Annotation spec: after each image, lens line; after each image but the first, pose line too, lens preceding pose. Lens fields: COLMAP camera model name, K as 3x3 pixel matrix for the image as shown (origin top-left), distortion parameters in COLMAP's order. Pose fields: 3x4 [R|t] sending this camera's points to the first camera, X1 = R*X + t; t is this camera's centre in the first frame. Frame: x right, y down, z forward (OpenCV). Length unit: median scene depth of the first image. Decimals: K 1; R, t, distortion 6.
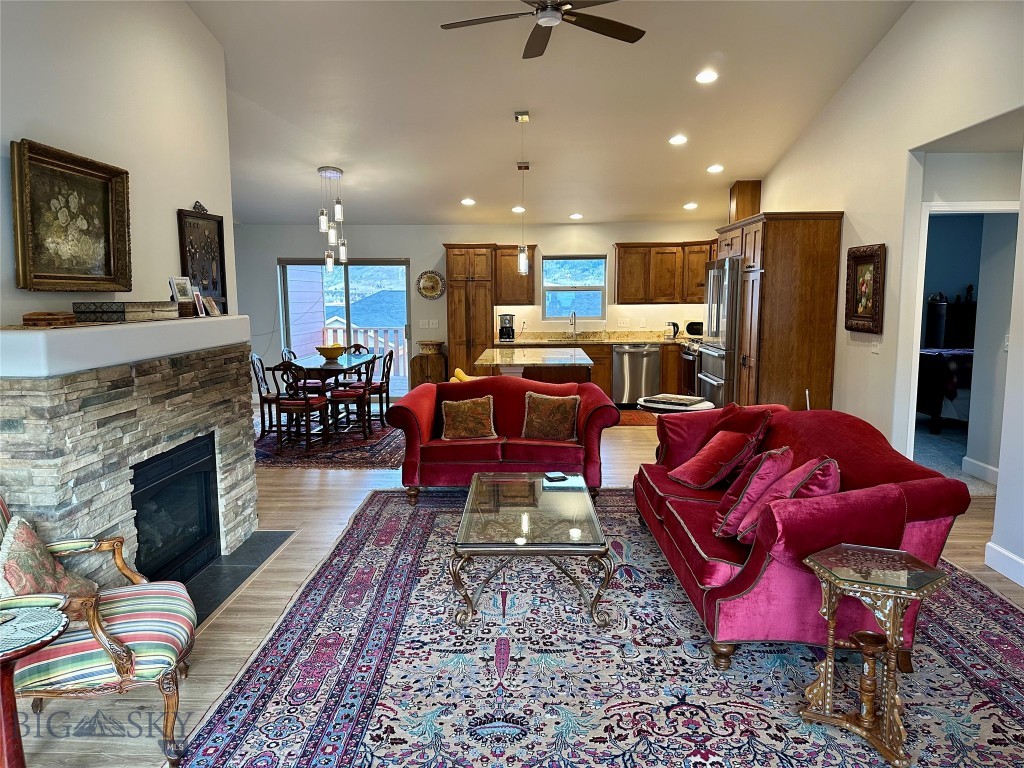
lens RADIAL K [[716.1, 0, 508.7], [0, 716.1, 385.9], [0, 0, 1]] dist [0.063861, -0.083138]
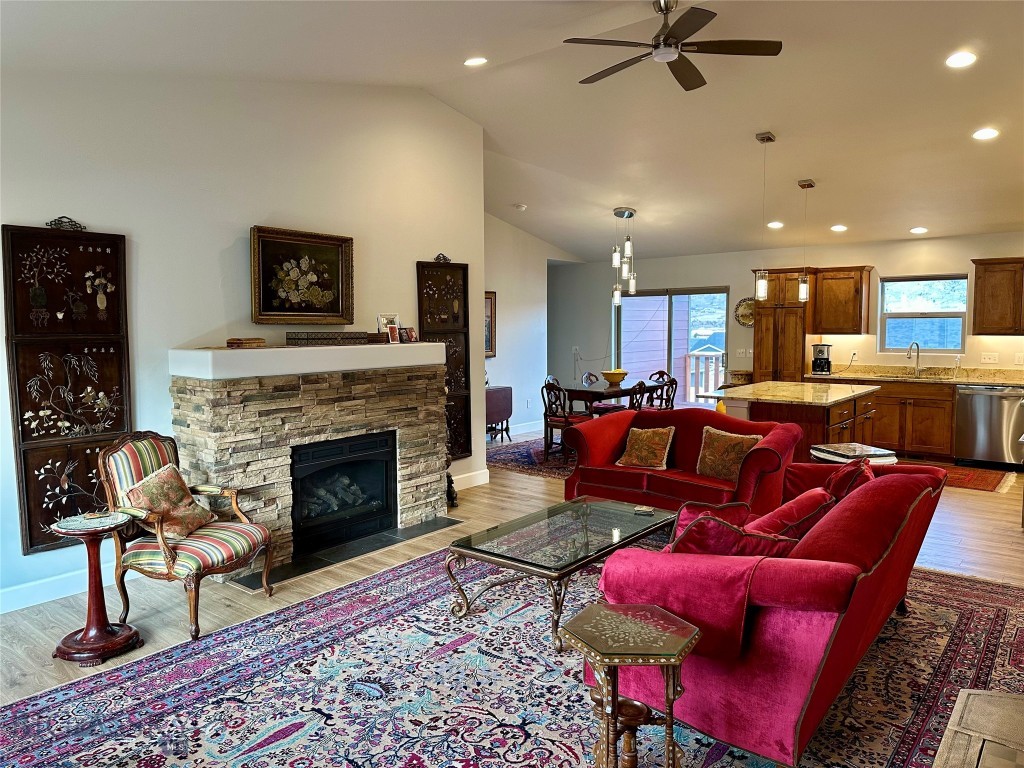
lens RADIAL K [[716.1, 0, 510.3], [0, 716.1, 386.5], [0, 0, 1]] dist [0.063861, -0.083138]
pose [[0.792467, 0.056196, -0.607321, 0.552572], [-0.076391, 0.997050, -0.007422, -0.024101], [0.605112, 0.052275, 0.794422, 0.098361]]
